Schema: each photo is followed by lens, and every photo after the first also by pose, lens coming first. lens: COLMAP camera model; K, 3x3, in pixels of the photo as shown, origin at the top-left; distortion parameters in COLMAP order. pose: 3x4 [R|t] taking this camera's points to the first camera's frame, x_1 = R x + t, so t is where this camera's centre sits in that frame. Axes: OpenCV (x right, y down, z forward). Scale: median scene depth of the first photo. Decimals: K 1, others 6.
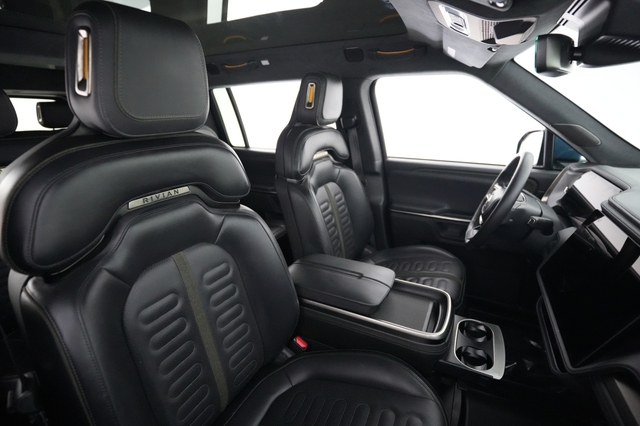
lens RADIAL K [[309.3, 0, 320.0], [0, 309.3, 213.0], [0, 0, 1]] dist [0.000373, 0.000163]
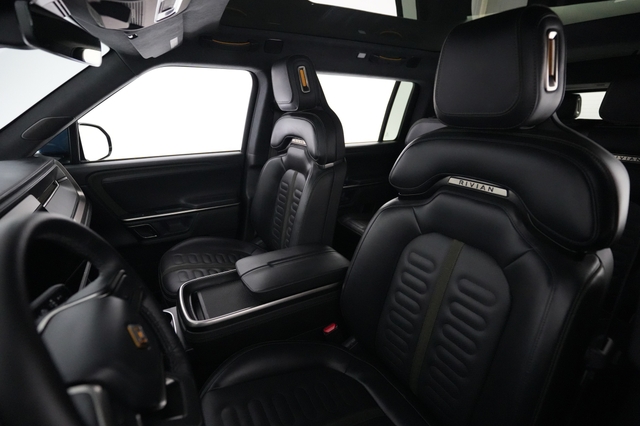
lens RADIAL K [[322.5, 0, 320.0], [0, 322.5, 213.0], [0, 0, 1]] dist [-0.012500, -0.000362]
pose [[-0.562365, 0.266819, -0.782658, 0.631885], [-0.254865, 0.844497, 0.471030, -0.346500], [0.786632, 0.464363, -0.406913, 1.058009]]
